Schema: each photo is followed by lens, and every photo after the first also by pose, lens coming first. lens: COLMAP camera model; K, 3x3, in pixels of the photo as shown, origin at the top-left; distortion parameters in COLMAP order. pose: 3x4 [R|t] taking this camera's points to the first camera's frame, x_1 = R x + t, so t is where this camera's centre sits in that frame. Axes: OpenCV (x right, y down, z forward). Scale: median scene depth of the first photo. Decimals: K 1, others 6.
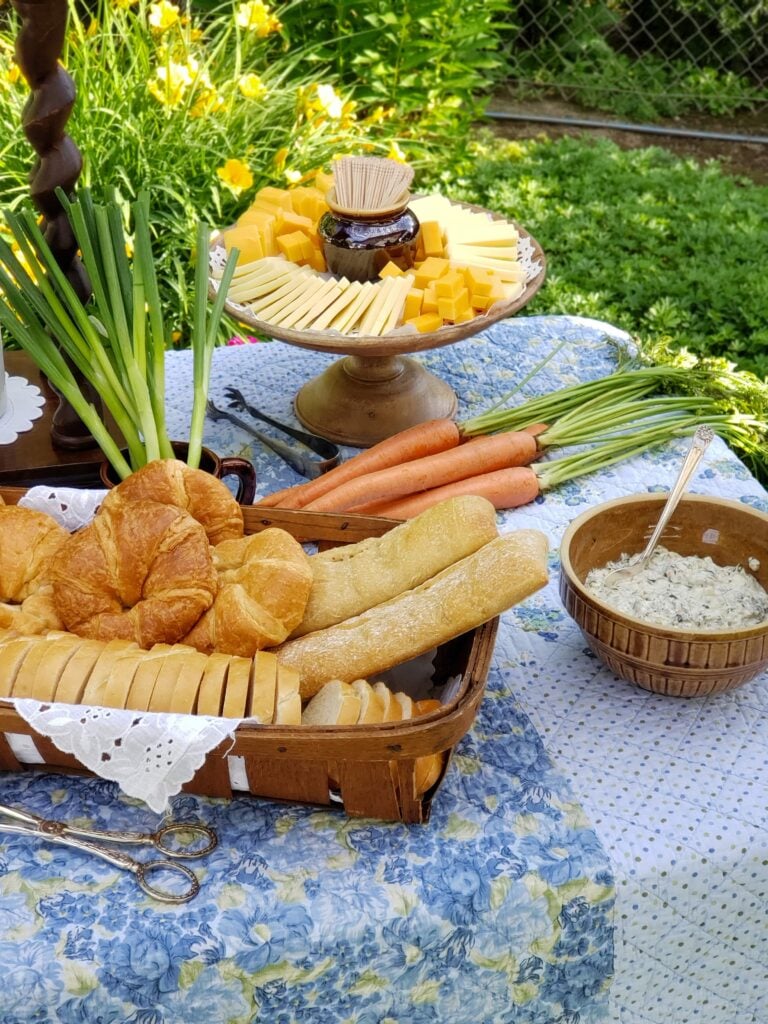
lens RADIAL K [[1509.8, 0, 384.0], [0, 1509.8, 512.0], [0, 0, 1]] dist [0.007375, -0.034841]
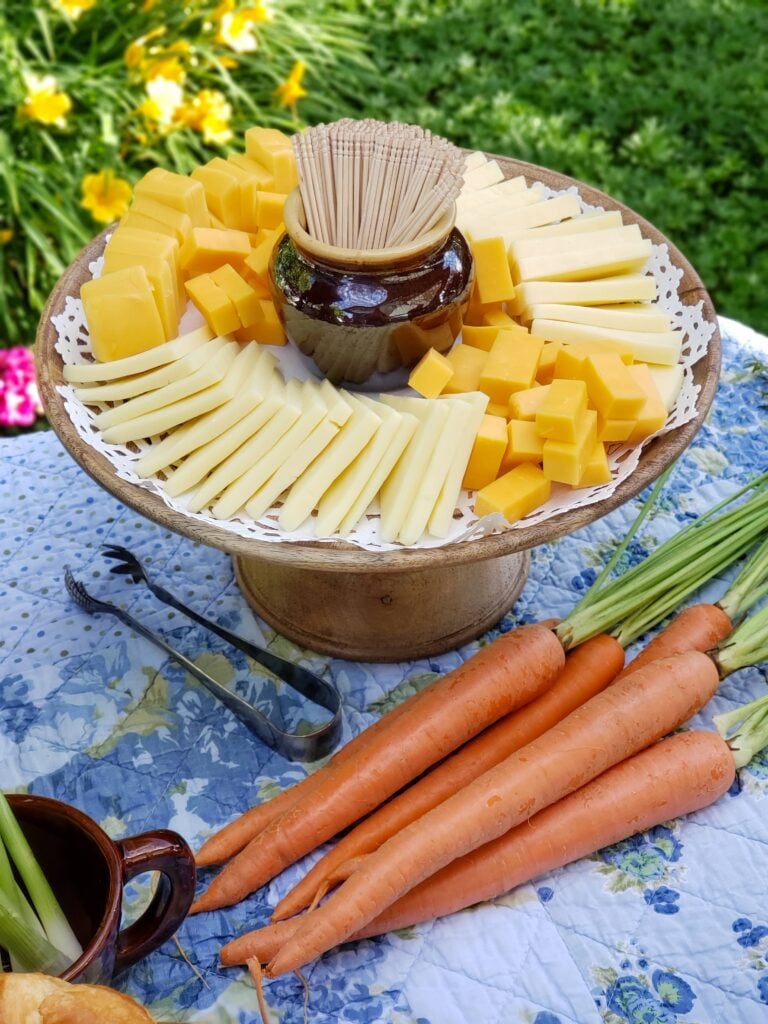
lens RADIAL K [[1613.5, 0, 407.6], [0, 1613.5, 511.9], [0, 0, 1]] dist [-0.422876, 2.718143]
pose [[0.993866, -0.069918, 0.085683, -0.019681], [0.056268, 0.986703, 0.152485, -0.075325], [-0.095205, -0.146728, 0.984585, 0.188515]]
